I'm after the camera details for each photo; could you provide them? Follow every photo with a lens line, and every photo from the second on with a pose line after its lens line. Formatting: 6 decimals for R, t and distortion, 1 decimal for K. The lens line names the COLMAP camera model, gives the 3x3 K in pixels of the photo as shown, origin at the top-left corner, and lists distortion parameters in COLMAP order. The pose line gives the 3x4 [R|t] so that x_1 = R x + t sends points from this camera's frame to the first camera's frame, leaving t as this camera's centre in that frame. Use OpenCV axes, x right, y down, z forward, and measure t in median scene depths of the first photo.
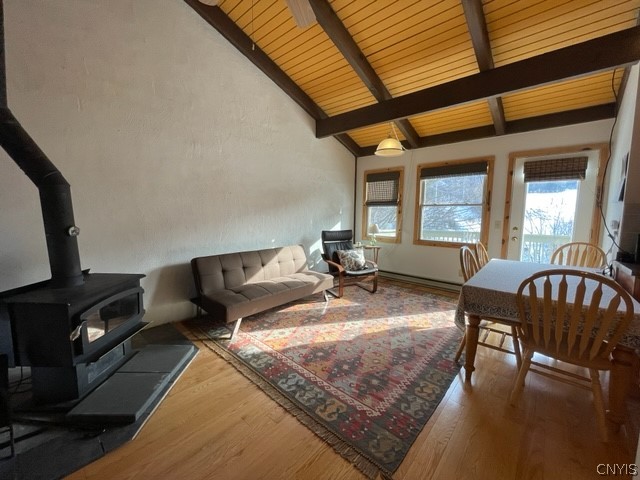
lens RADIAL K [[259.3, 0, 319.5], [0, 259.3, 240.5], [0, 0, 1]] dist [-0.000517, -0.001087]
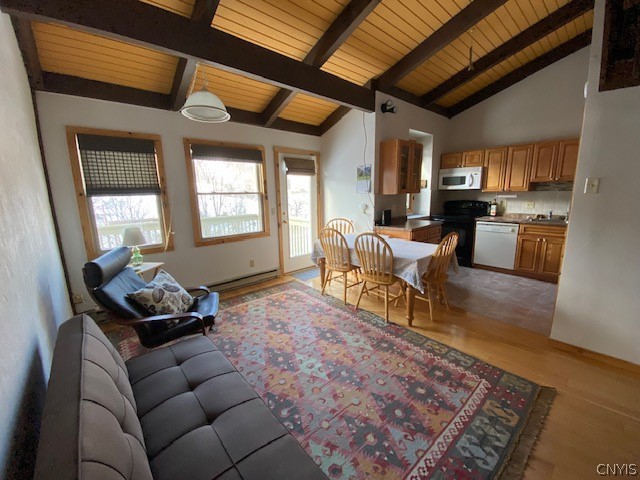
lens RADIAL K [[257.2, 0, 320.8], [0, 257.2, 239.6], [0, 0, 1]] dist [0.007241, -0.009693]
pose [[0.115978, -0.193531, 0.974215, -0.539917], [0.120397, 0.976341, 0.179620, -0.160738], [-0.985928, 0.096460, 0.136534, 0.922945]]
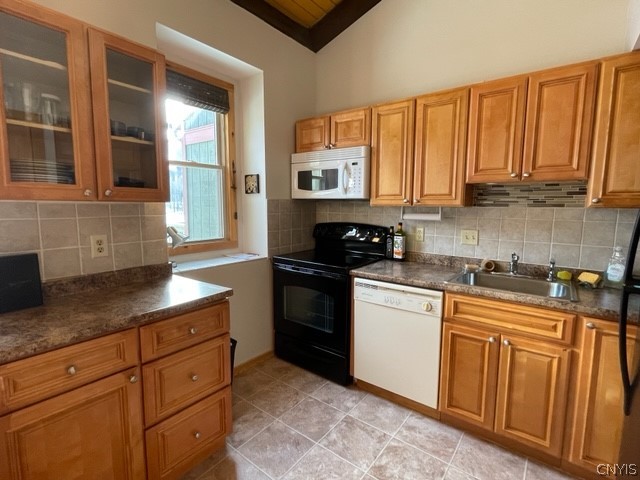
lens RADIAL K [[314.4, 0, 318.5], [0, 314.4, 239.9], [0, 0, 1]] dist [-0.005784, 0.001382]
pose [[-0.078405, -0.119120, 0.989779, 0.438244], [0.091918, 0.987743, 0.126156, -0.061657], [-0.992675, 0.100870, -0.066495, 0.278470]]
